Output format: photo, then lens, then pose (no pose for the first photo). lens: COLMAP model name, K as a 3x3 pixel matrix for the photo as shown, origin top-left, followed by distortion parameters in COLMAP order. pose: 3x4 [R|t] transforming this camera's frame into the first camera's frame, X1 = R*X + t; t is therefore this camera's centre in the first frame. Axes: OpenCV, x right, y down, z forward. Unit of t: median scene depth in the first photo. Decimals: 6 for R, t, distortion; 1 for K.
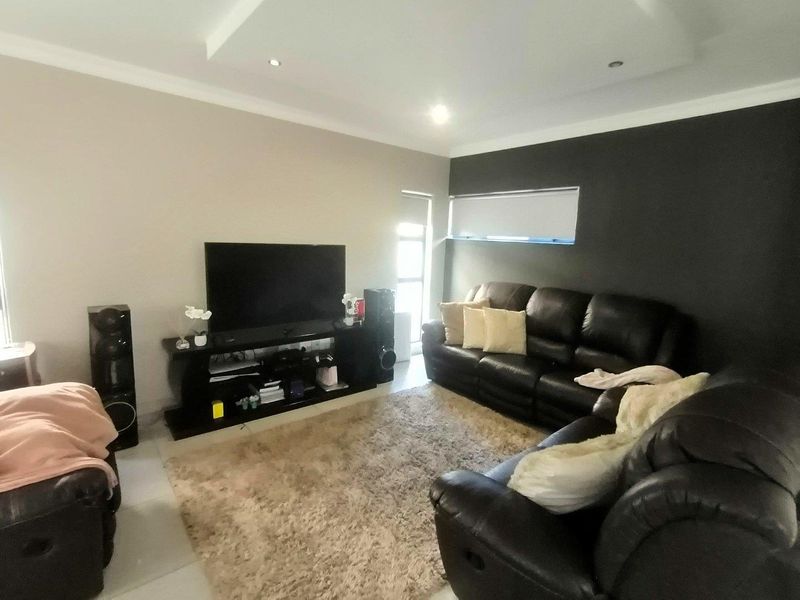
lens RADIAL K [[386.9, 0, 400.0], [0, 386.9, 296.0], [0, 0, 1]] dist [0.000324, -0.000291]
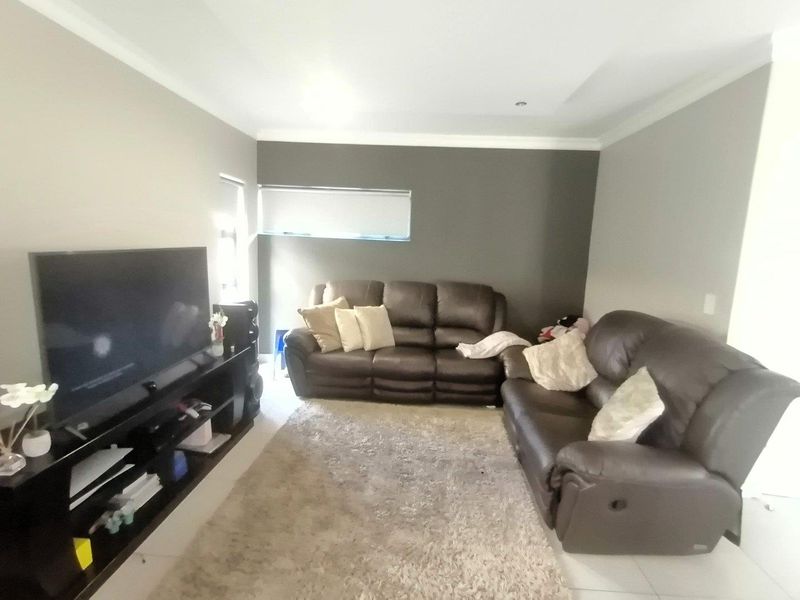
lens RADIAL K [[395.5, 0, 400.5], [0, 395.5, 296.0], [0, 0, 1]] dist [-0.003445, -0.000481]
pose [[0.681377, -0.113616, 0.723061, -0.431945], [0.093729, 0.993290, 0.067752, -0.056355], [-0.725906, 0.021607, 0.687454, 0.229290]]
